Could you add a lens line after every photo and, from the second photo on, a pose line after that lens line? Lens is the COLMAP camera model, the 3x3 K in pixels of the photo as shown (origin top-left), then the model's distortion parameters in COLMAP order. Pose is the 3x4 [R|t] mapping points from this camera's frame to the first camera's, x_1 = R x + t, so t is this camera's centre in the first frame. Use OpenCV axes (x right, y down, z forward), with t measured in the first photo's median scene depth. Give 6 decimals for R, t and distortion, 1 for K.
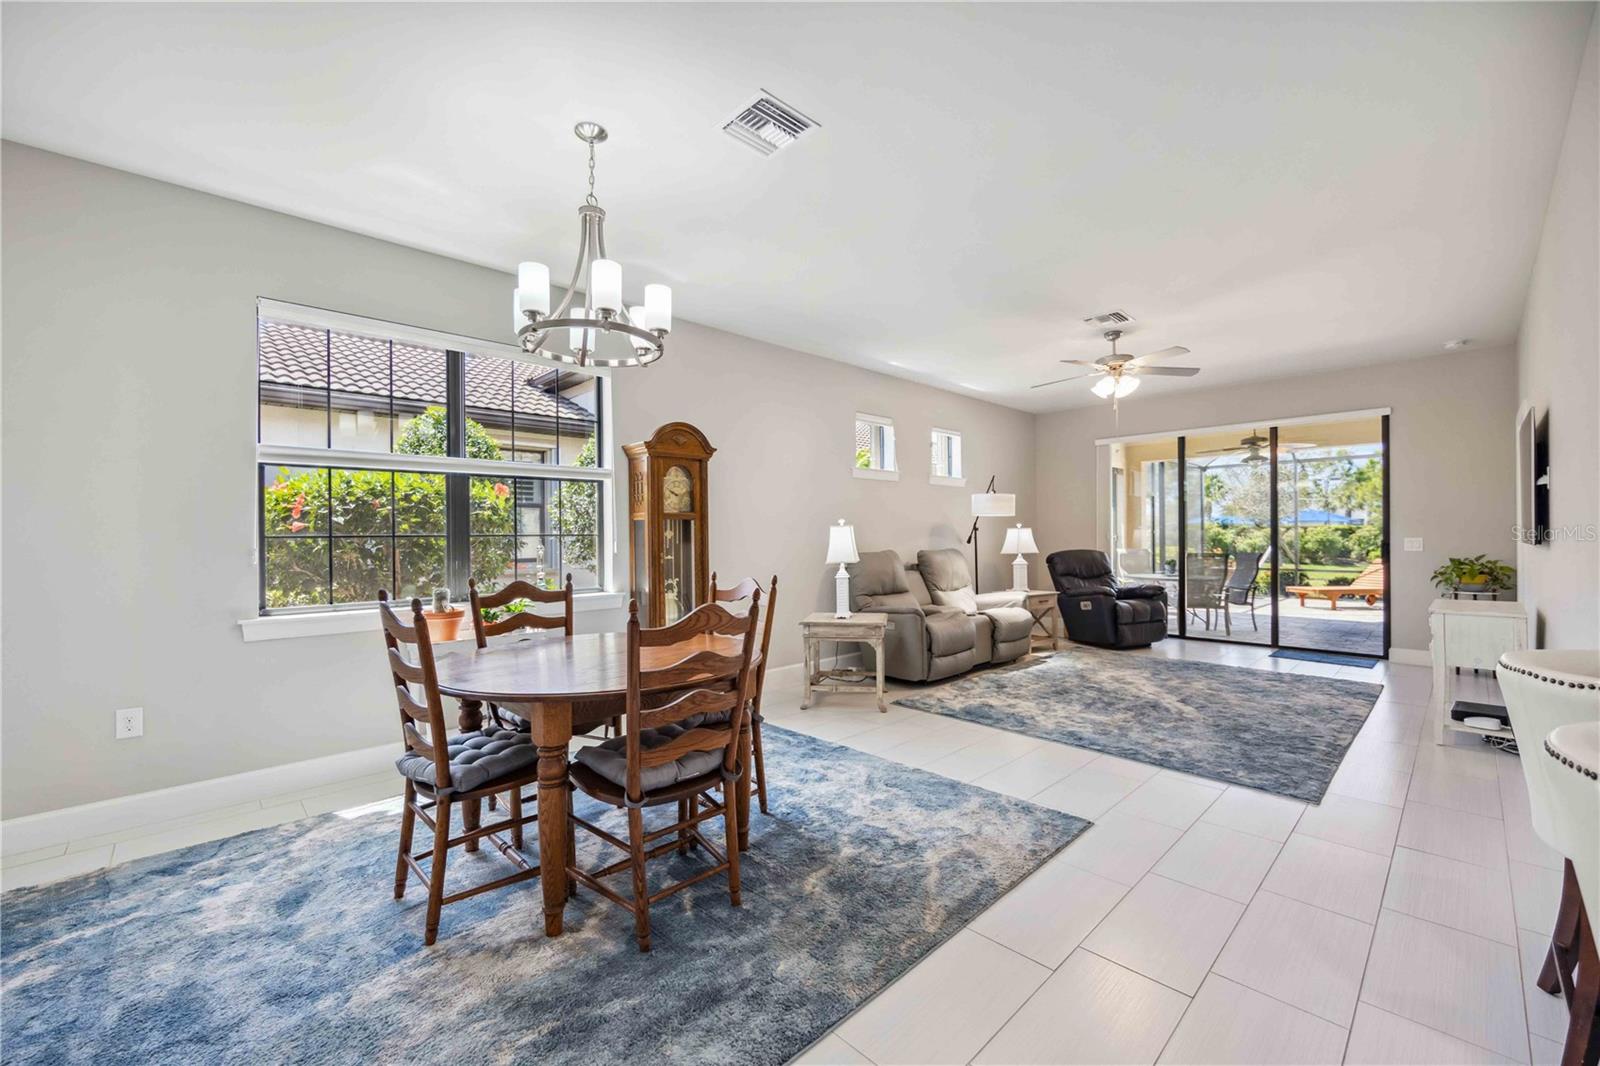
lens RADIAL K [[656.7, 0, 794.8], [0, 656.7, 529.9], [0, 0, 1]] dist [-0.005423, 0.001755]
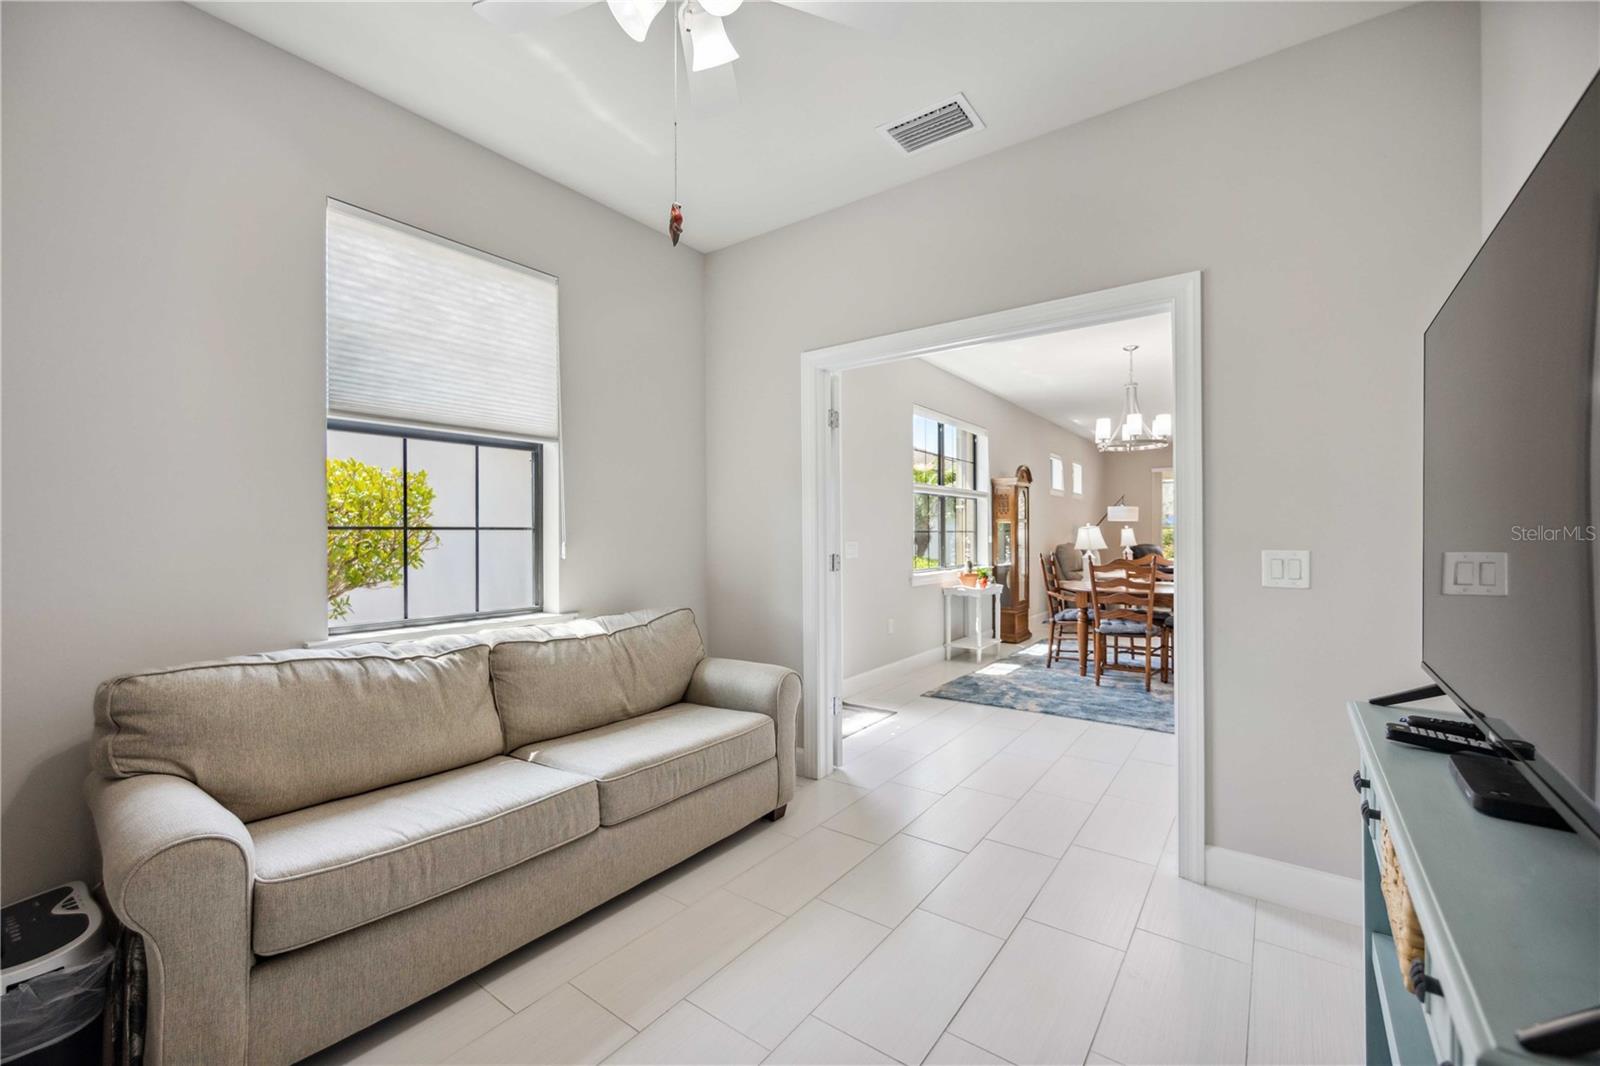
lens RADIAL K [[656.7, 0, 800.6], [0, 656.7, 538.0], [0, 0, 1]] dist [-0.005423, 0.001755]
pose [[0.988784, 0.007765, 0.149147, -0.837798], [-0.010347, 0.999810, 0.016545, 0.000516], [-0.148991, -0.017903, 0.988677, -0.483963]]
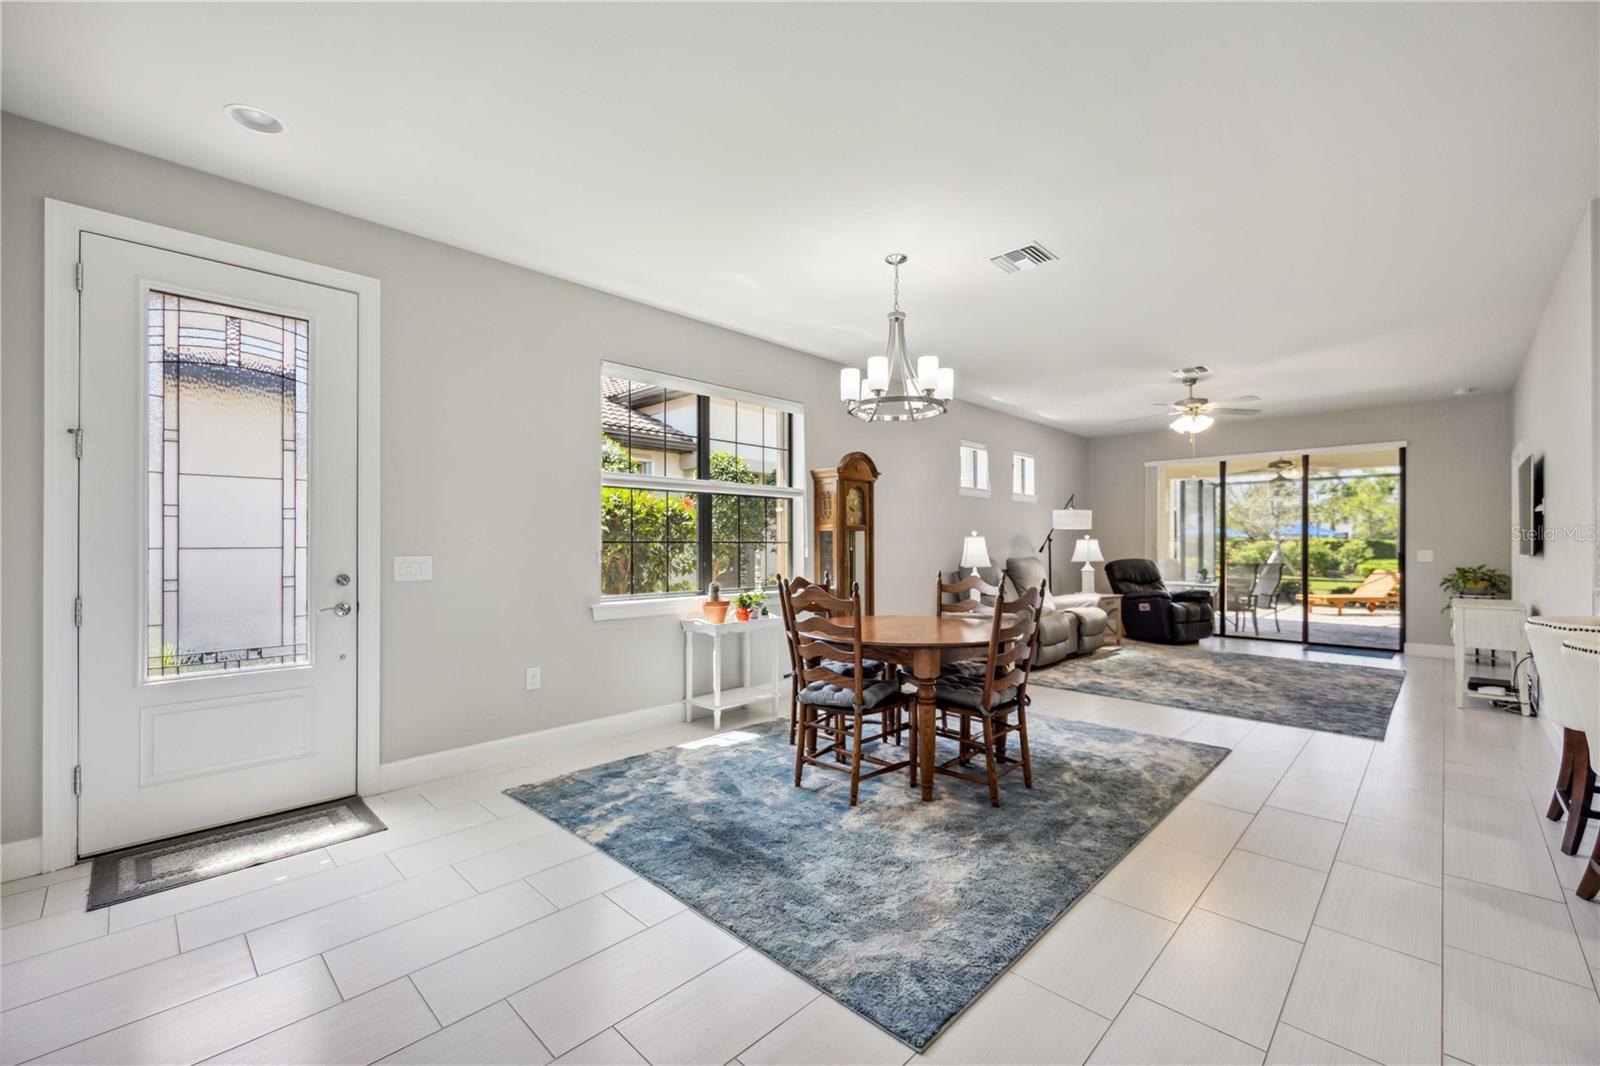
lens RADIAL K [[656.7, 0, 805.5], [0, 656.7, 539.7], [0, 0, 1]] dist [-0.005423, 0.001755]
pose [[0.999660, 0.008149, 0.024773, -0.256890], [-0.008177, 0.999966, 0.001036, 0.000511], [-0.024764, -0.001238, 0.999693, -0.198306]]
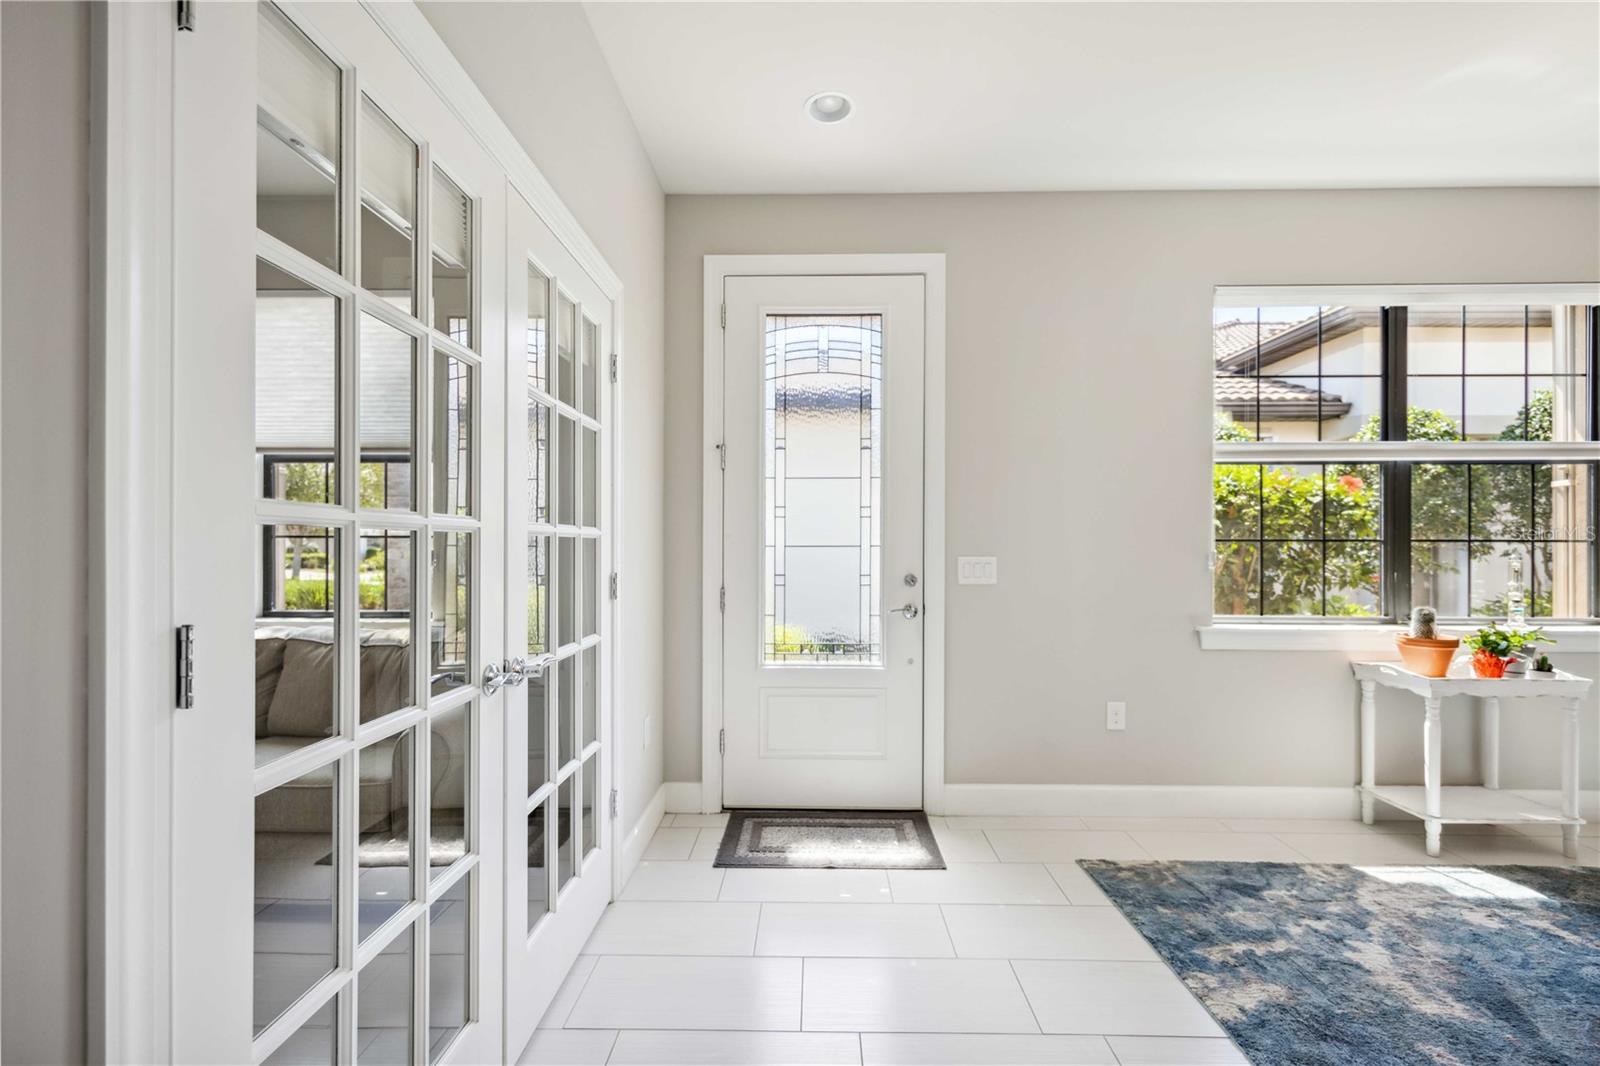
lens RADIAL K [[656.7, 0, 798.5], [0, 656.7, 547.0], [0, 0, 1]] dist [-0.005423, 0.001755]
pose [[0.686178, 0.013083, -0.727316, -0.317358], [-0.001758, 0.999865, 0.016328, 0.003286], [0.727432, -0.009925, 0.686108, -0.053327]]
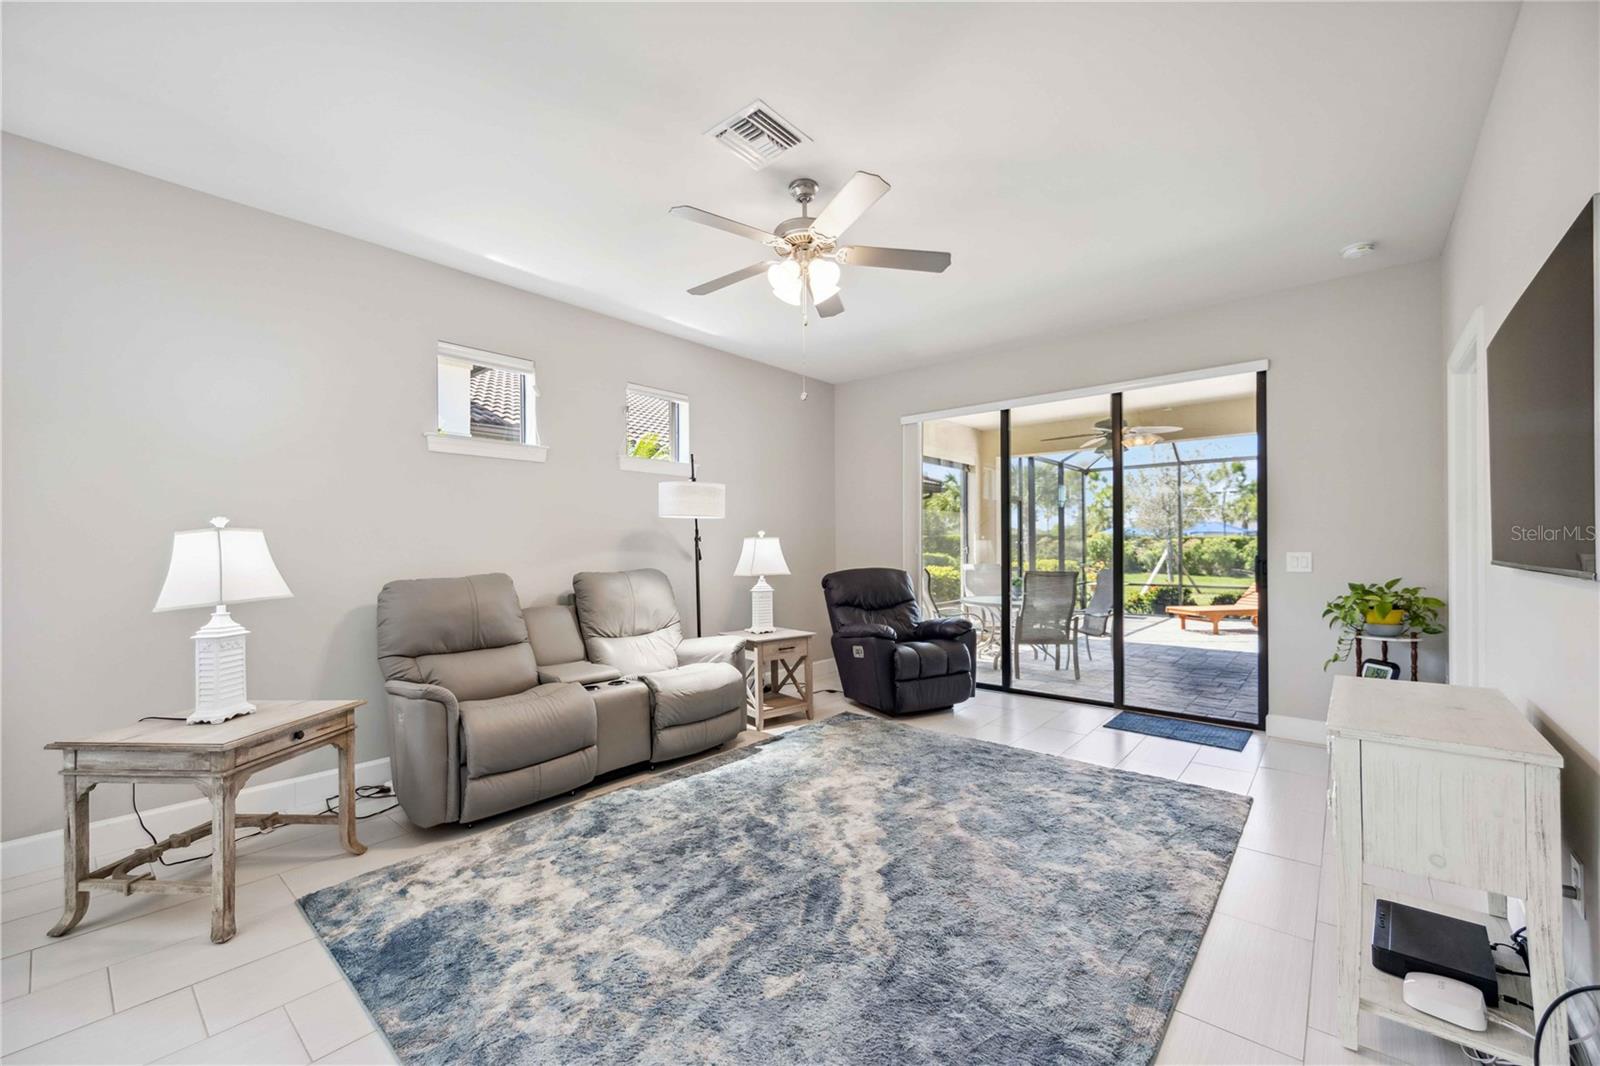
lens RADIAL K [[656.7, 0, 801.5], [0, 656.7, 541.8], [0, 0, 1]] dist [-0.005423, 0.001755]
pose [[0.994381, 0.000345, 0.105856, 0.436429], [-0.000494, 0.999999, 0.001382, 0.000921], [-0.105855, -0.001426, 0.994381, 0.458897]]
